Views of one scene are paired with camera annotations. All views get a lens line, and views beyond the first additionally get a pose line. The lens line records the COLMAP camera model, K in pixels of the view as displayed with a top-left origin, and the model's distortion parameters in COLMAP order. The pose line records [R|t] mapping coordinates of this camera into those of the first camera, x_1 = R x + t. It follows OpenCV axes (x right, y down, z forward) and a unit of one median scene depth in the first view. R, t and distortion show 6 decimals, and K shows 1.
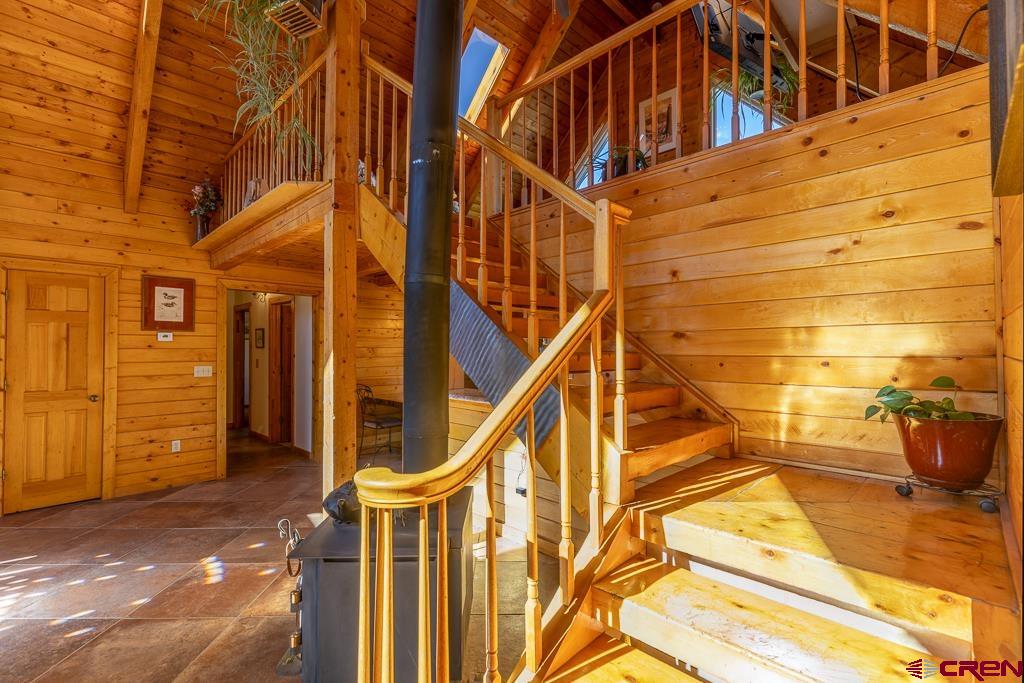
lens RADIAL K [[475.3, 0, 512.5], [0, 475.3, 339.9], [0, 0, 1]] dist [0.008587, -0.001571]
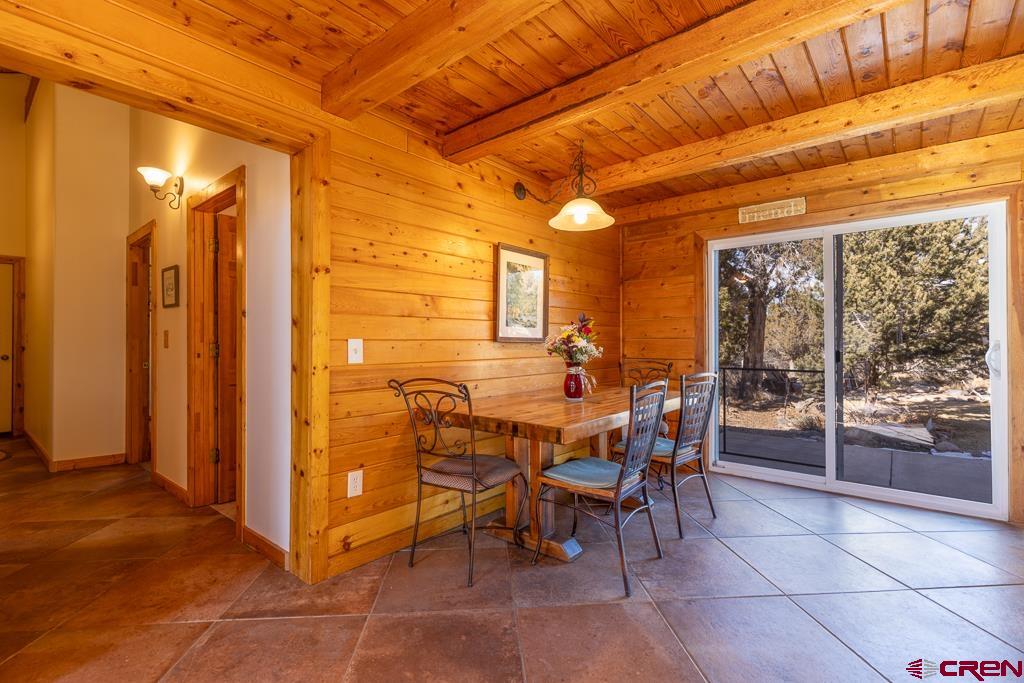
lens RADIAL K [[475.3, 0, 507.6], [0, 475.3, 344.4], [0, 0, 1]] dist [0.008587, -0.001571]
pose [[0.996875, 0.007151, 0.078670, -0.267494], [-0.007863, 0.999931, 0.008741, 0.058038], [-0.078602, -0.009332, 0.996862, 0.578344]]
